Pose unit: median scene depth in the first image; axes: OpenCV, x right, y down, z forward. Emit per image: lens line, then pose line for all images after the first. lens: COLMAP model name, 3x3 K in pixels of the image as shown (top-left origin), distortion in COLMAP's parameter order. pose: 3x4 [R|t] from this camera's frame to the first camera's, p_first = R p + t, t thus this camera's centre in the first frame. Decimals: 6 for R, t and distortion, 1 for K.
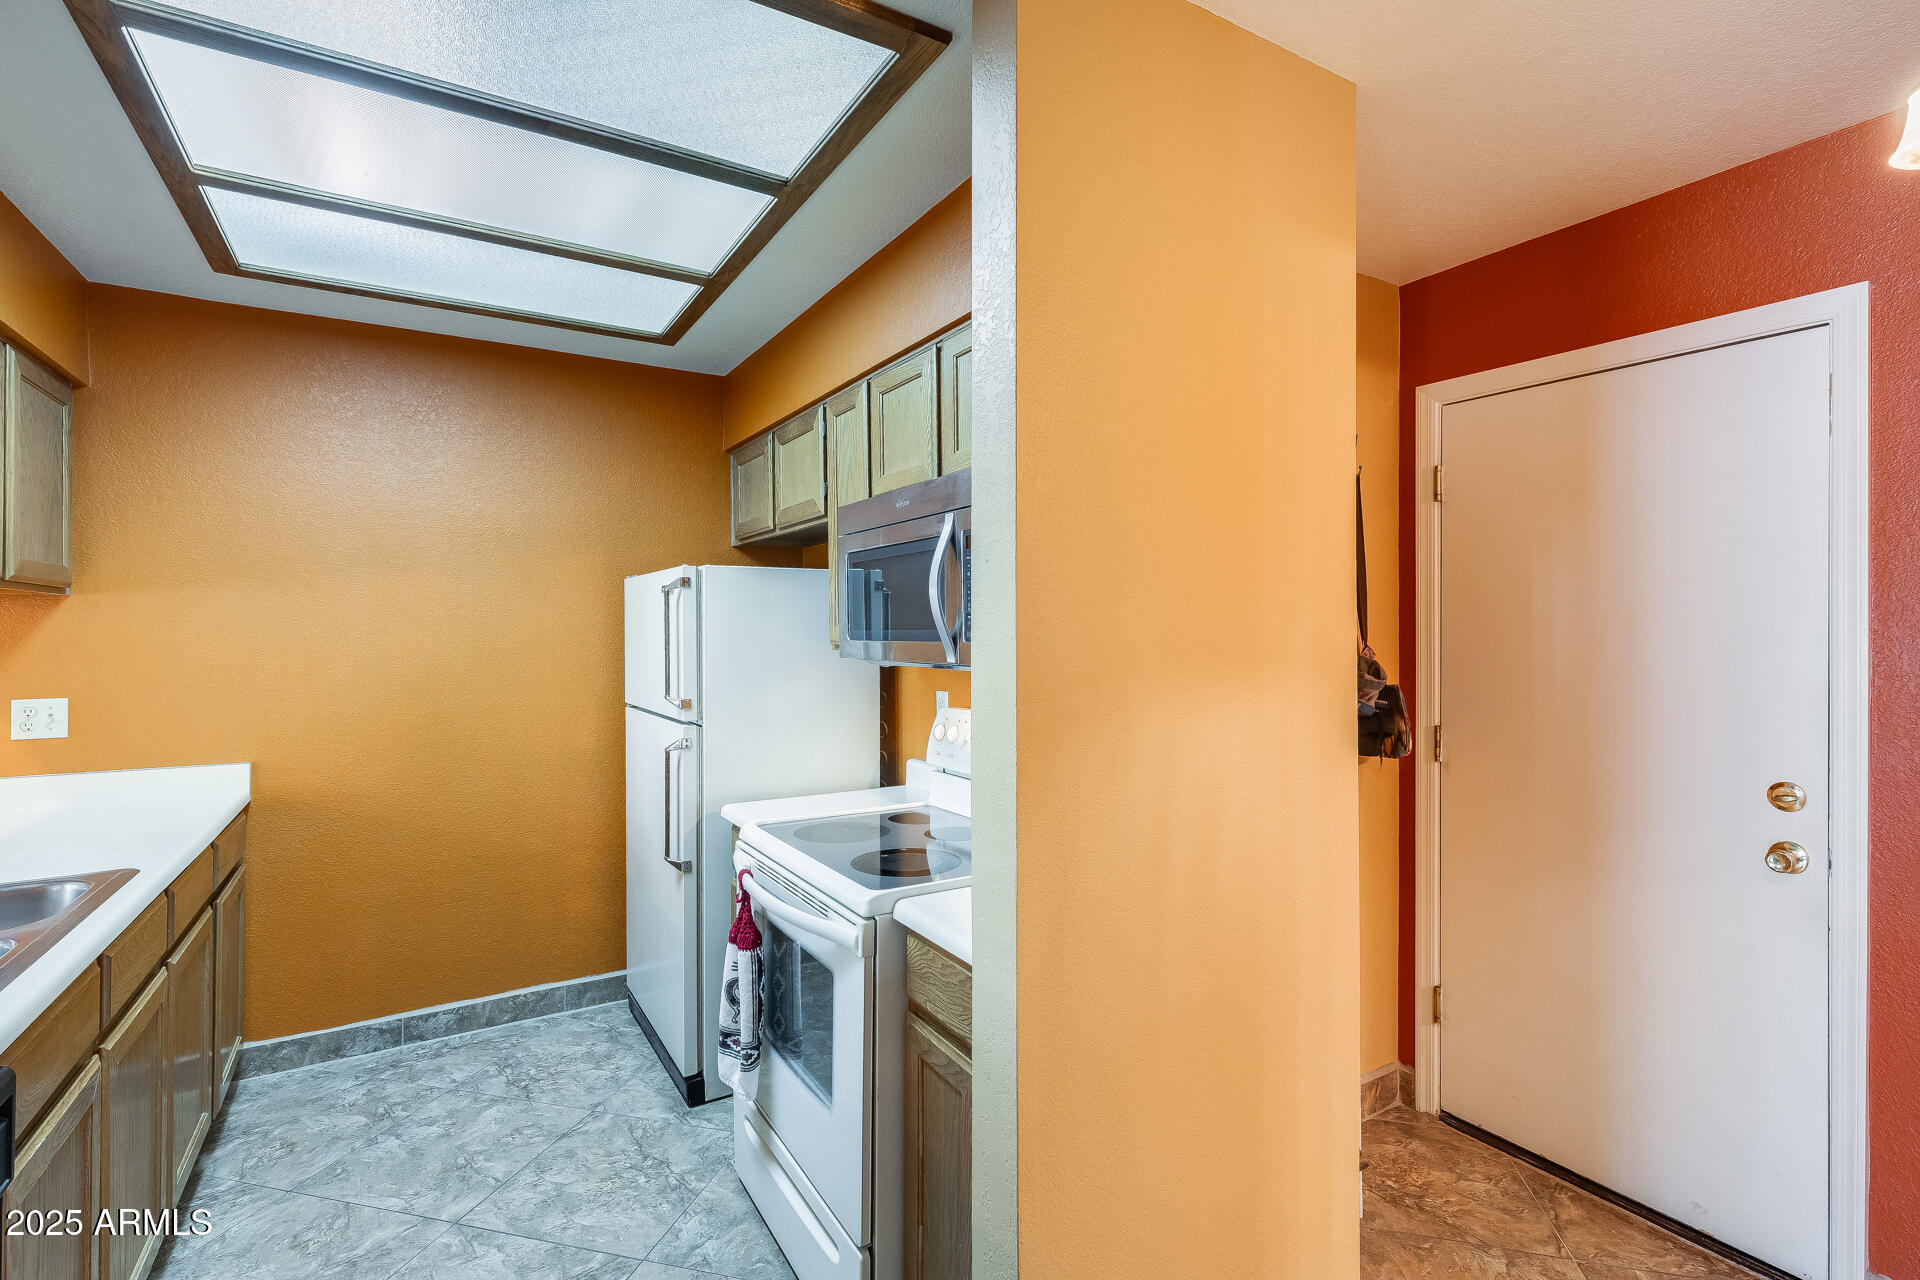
lens RADIAL K [[880.7, 0, 952.0], [0, 880.7, 620.1], [0, 0, 1]] dist [0.005848, -0.000272]
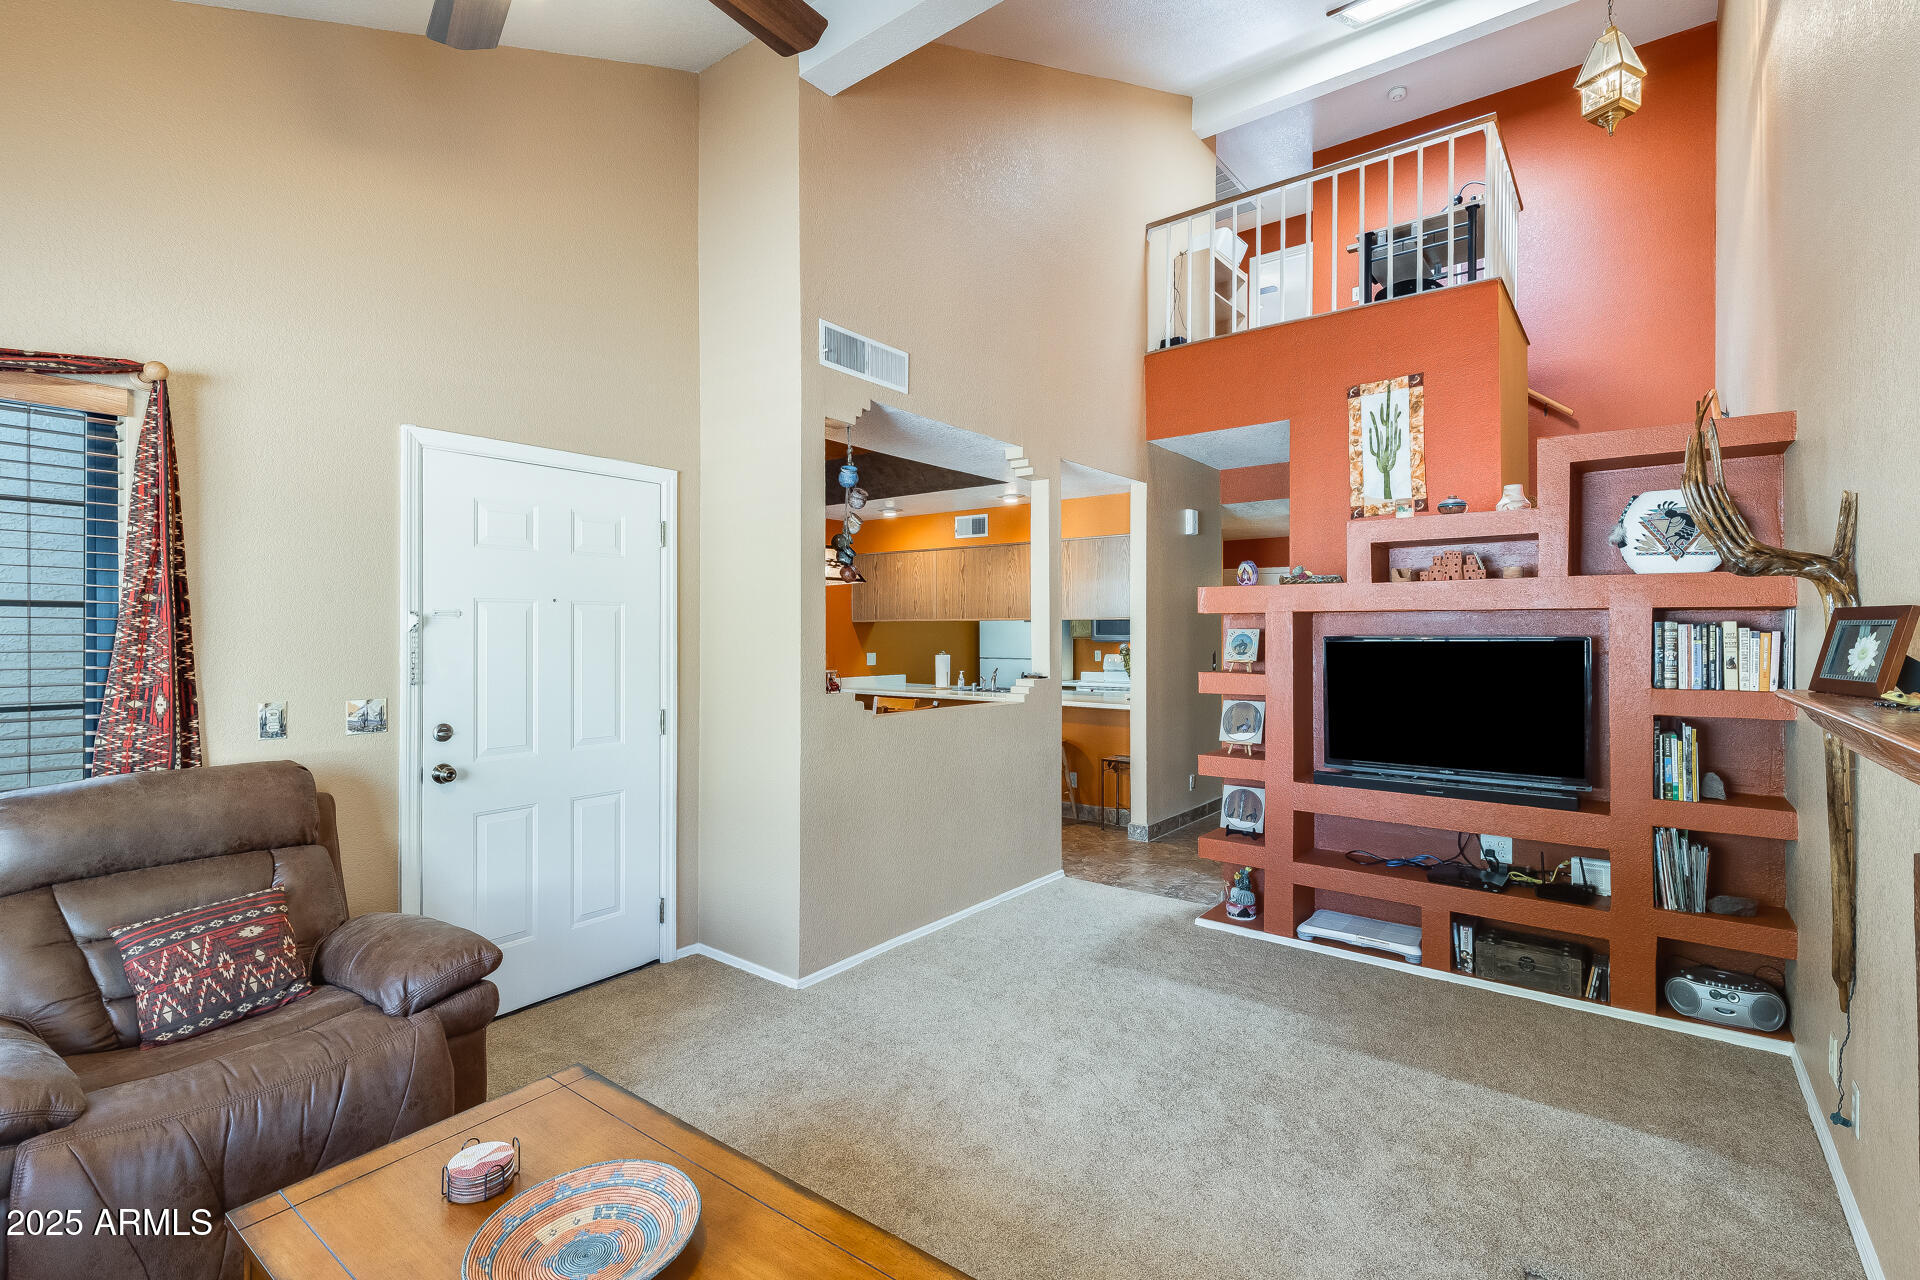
lens RADIAL K [[871.6, 0, 961.7], [0, 871.6, 646.3], [0, 0, 1]] dist [0.003488, 0.000175]
pose [[0.930715, 0.001254, 0.365744, -1.819658], [-0.012023, 0.999559, 0.027168, -0.028348], [-0.365549, -0.029683, 0.930319, -2.059346]]
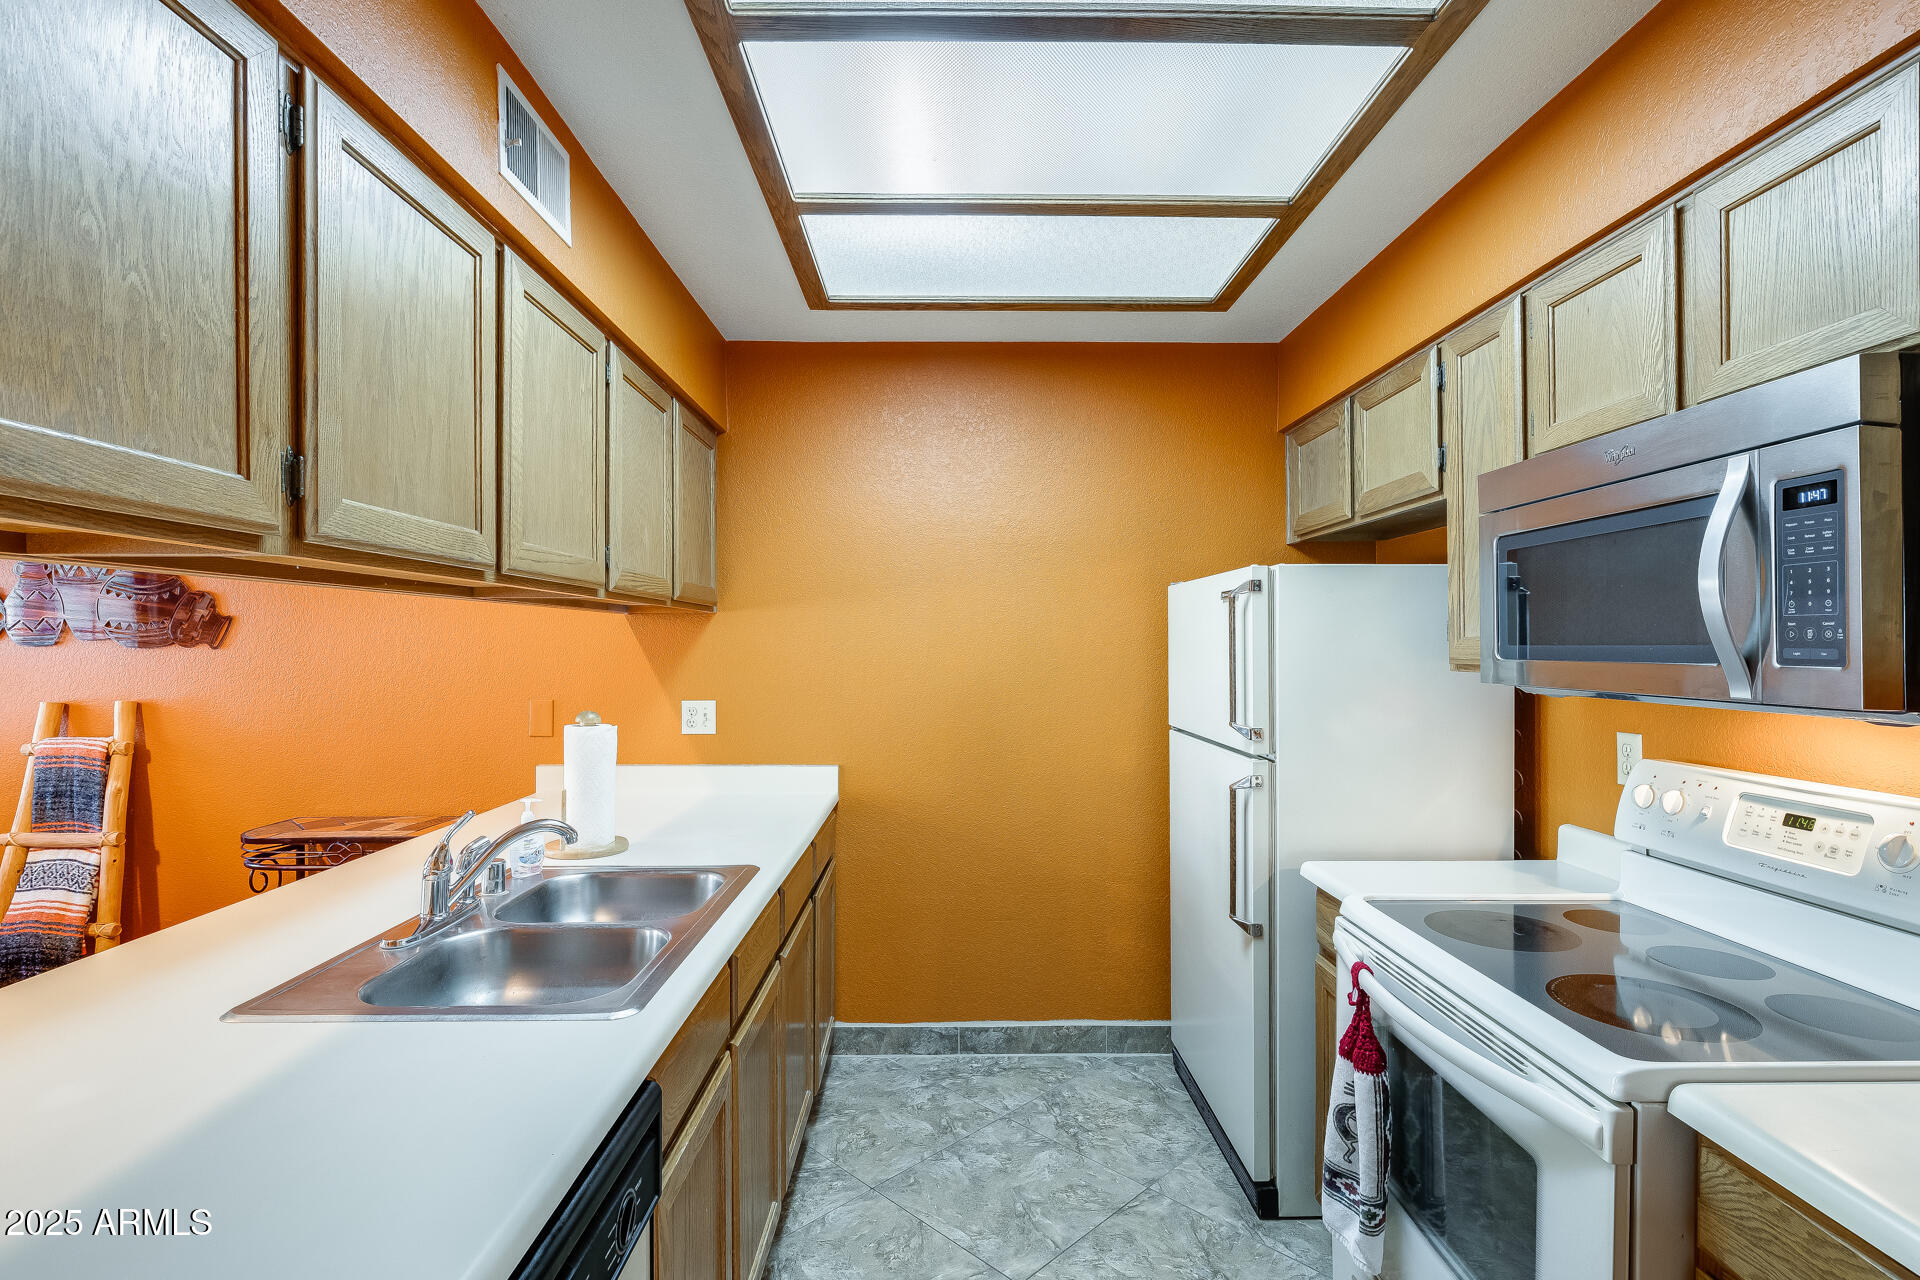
lens RADIAL K [[864.3, 0, 956.7], [0, 864.3, 645.9], [0, 0, 1]] dist [0.000700, -0.000391]
pose [[0.863590, 0.003940, -0.504179, -0.139837], [0.003470, 0.999899, 0.013758, 0.001051], [0.504182, -0.013631, 0.863490, 0.166294]]
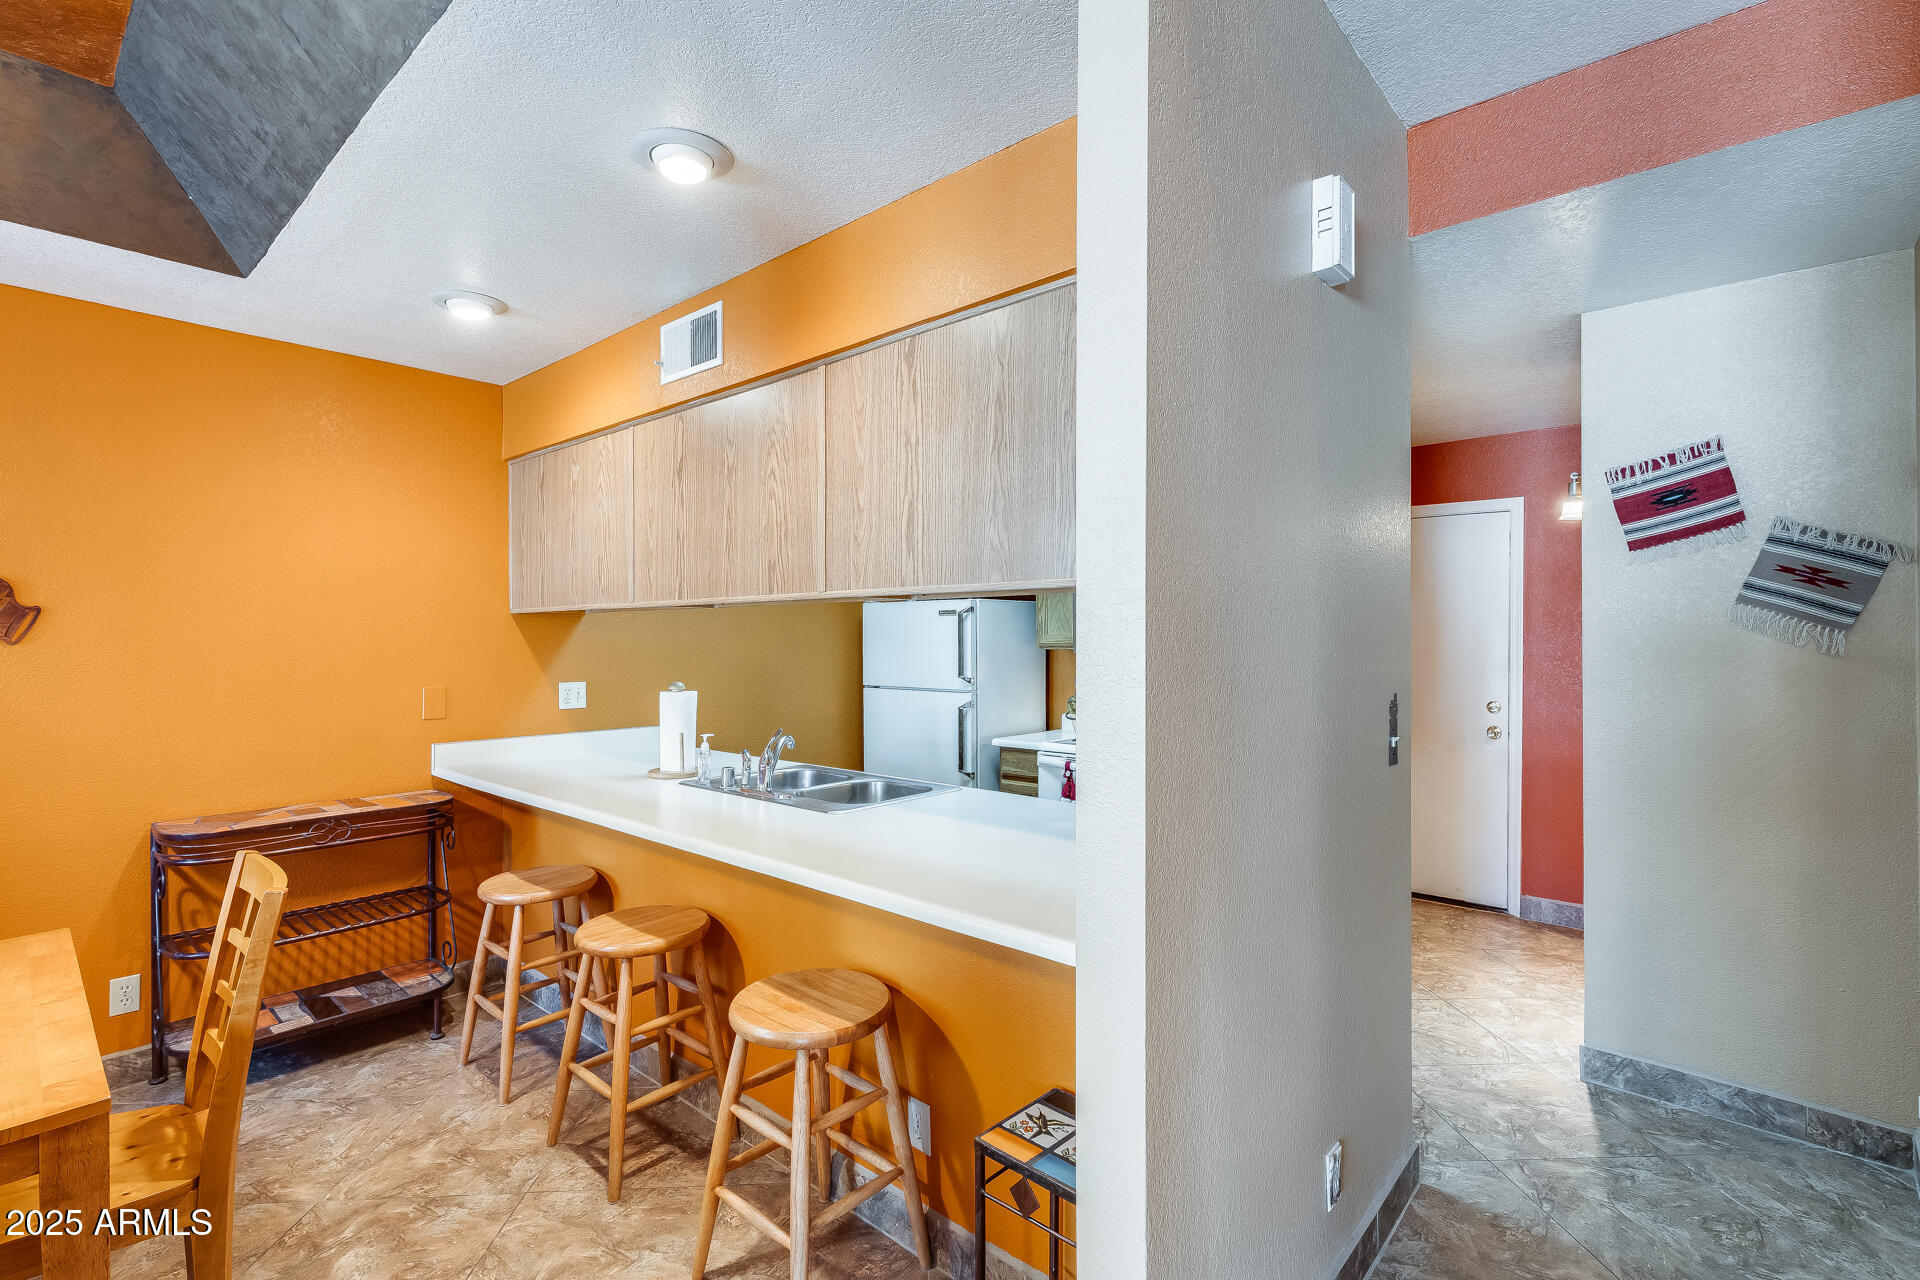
lens RADIAL K [[865.8, 0, 963.6], [0, 865.8, 636.7], [0, 0, 1]] dist [0.003545, -0.000336]
pose [[0.952817, 0.005106, 0.303501, -0.803105], [-0.009660, 0.999862, 0.013505, -0.013779], [-0.303391, -0.015799, 0.952735, -0.573808]]
